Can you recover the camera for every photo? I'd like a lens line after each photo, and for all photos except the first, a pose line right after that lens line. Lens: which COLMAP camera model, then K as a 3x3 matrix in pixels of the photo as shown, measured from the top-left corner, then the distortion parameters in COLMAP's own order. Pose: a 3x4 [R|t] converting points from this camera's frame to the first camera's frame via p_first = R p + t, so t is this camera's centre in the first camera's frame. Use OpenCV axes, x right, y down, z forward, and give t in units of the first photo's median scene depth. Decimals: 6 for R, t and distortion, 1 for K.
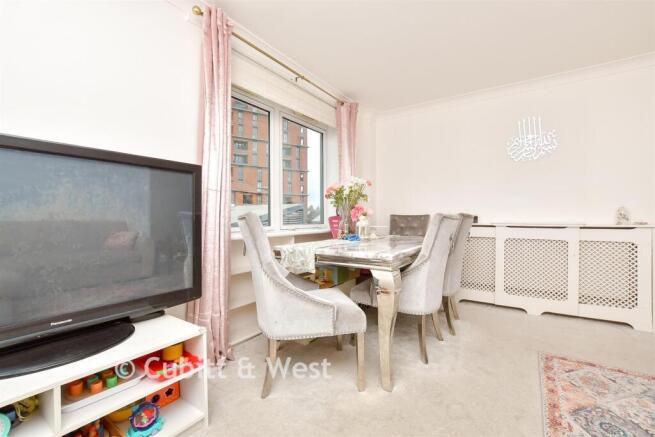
lens RADIAL K [[289.4, 0, 328.6], [0, 289.4, 217.5], [0, 0, 1]] dist [-0.000280, 0.000251]
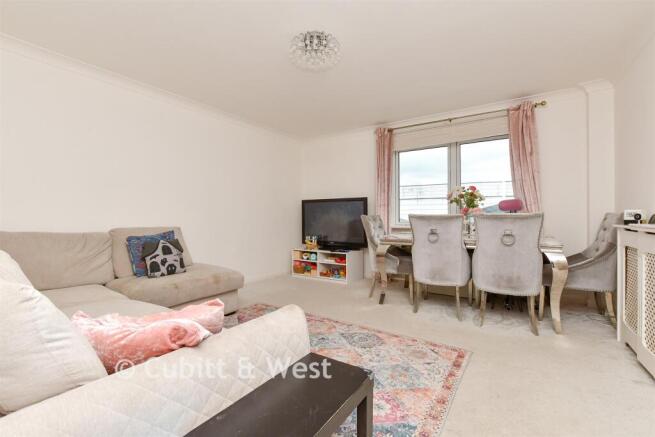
lens RADIAL K [[289.4, 0, 328.3], [0, 289.4, 217.2], [0, 0, 1]] dist [-0.000280, 0.000251]
pose [[0.004724, -0.000243, -0.999989, 2.118871], [-0.011026, 0.999939, -0.000295, 0.007408], [0.999928, 0.011027, 0.004721, 0.615240]]
